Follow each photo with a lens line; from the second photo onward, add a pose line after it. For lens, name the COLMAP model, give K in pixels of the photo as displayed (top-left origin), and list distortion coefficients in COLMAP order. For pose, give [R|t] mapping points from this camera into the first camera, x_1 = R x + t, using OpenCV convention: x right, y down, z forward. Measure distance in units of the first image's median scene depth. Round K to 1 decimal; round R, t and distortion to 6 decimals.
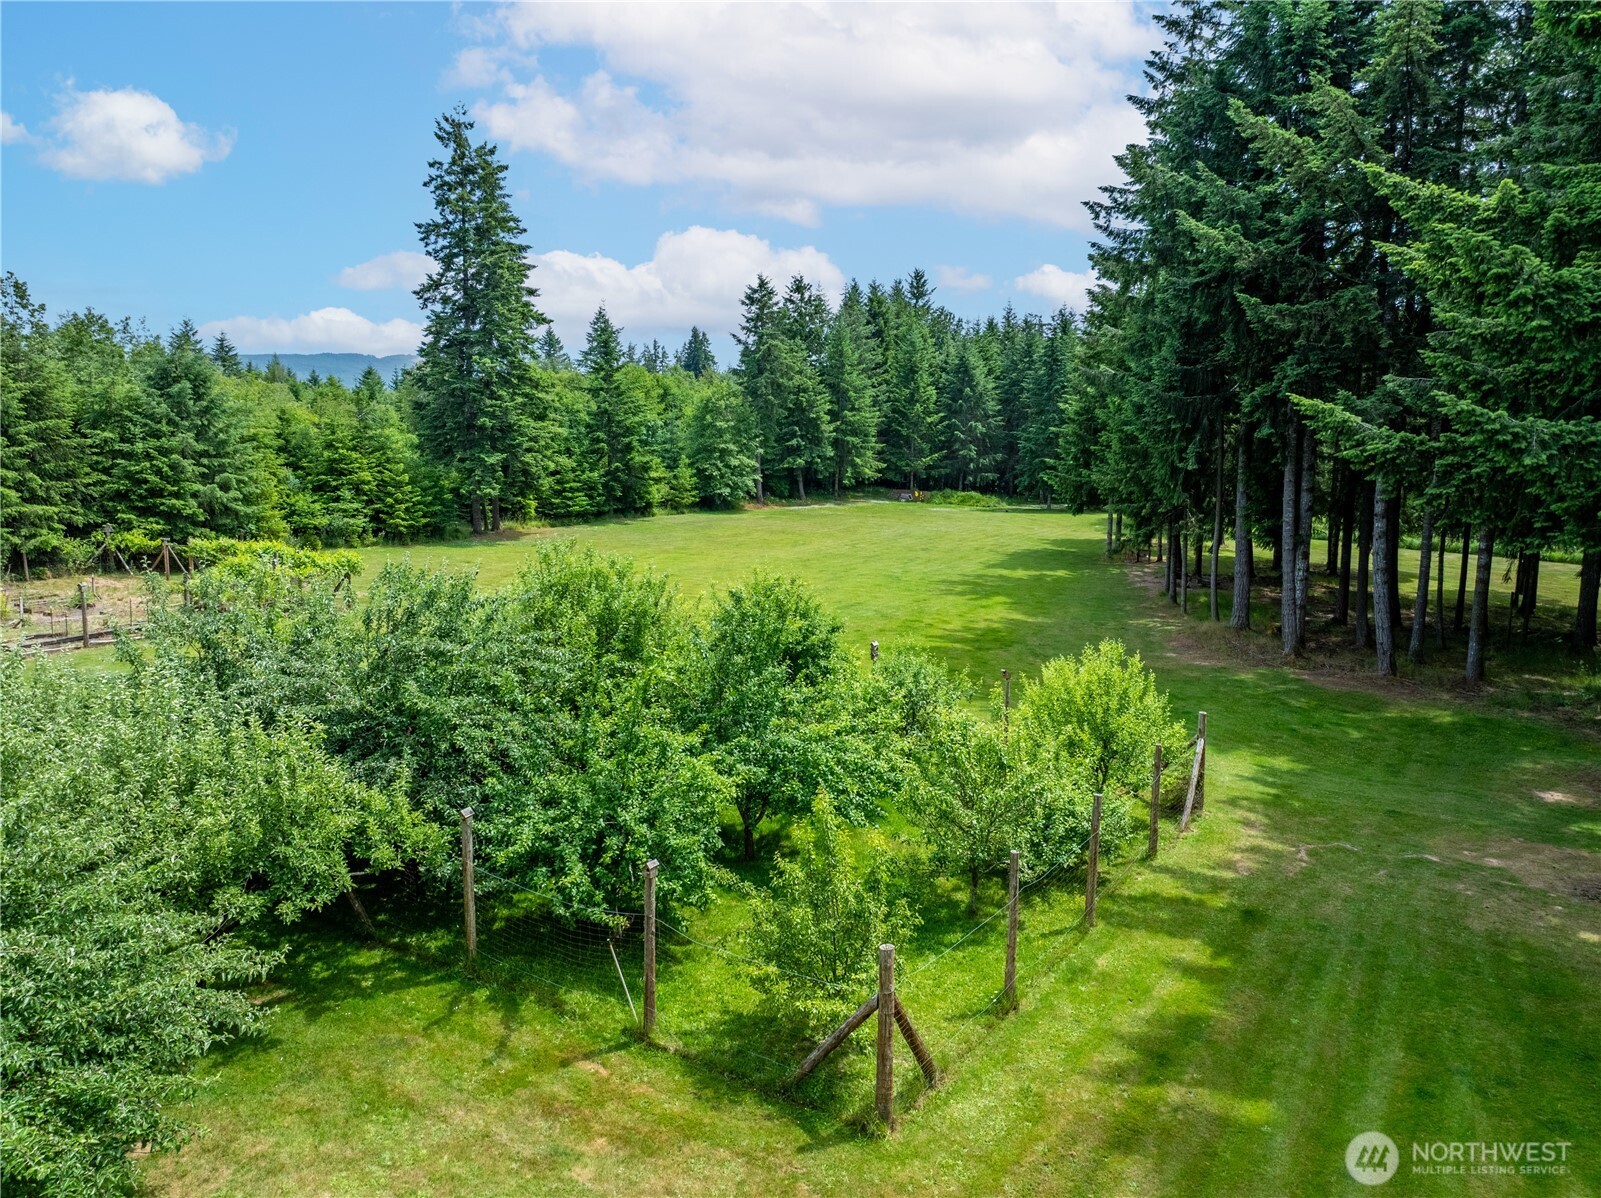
lens RADIAL K [[1096.5, 0, 807.8], [0, 1096.5, 598.7], [0, 0, 1]] dist [-0.047985, -0.004296]
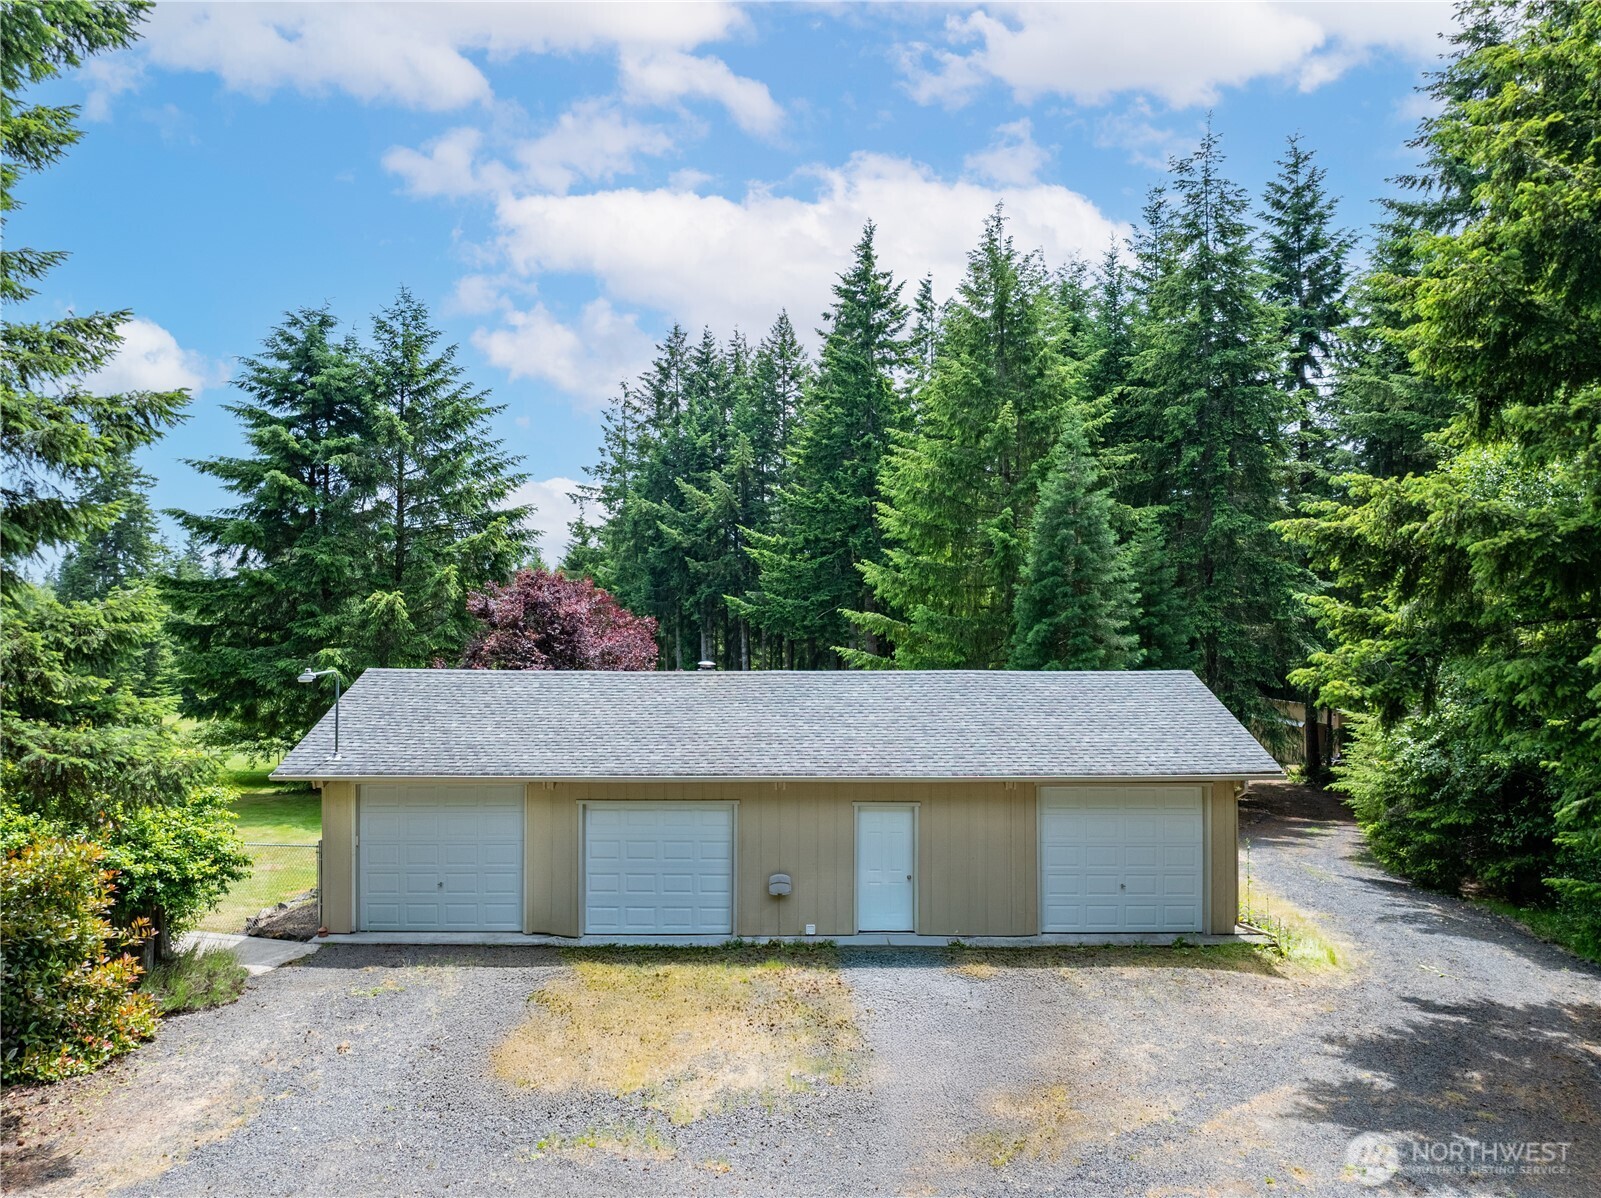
lens RADIAL K [[1096.5, 0, 807.8], [0, 1096.5, 598.7], [0, 0, 1]] dist [-0.047985, -0.004296]
pose [[0.844198, 0.007961, 0.535973, -0.649487], [0.101258, 0.979519, -0.174038, 0.246702], [-0.526381, 0.201194, 0.826102, -1.084283]]
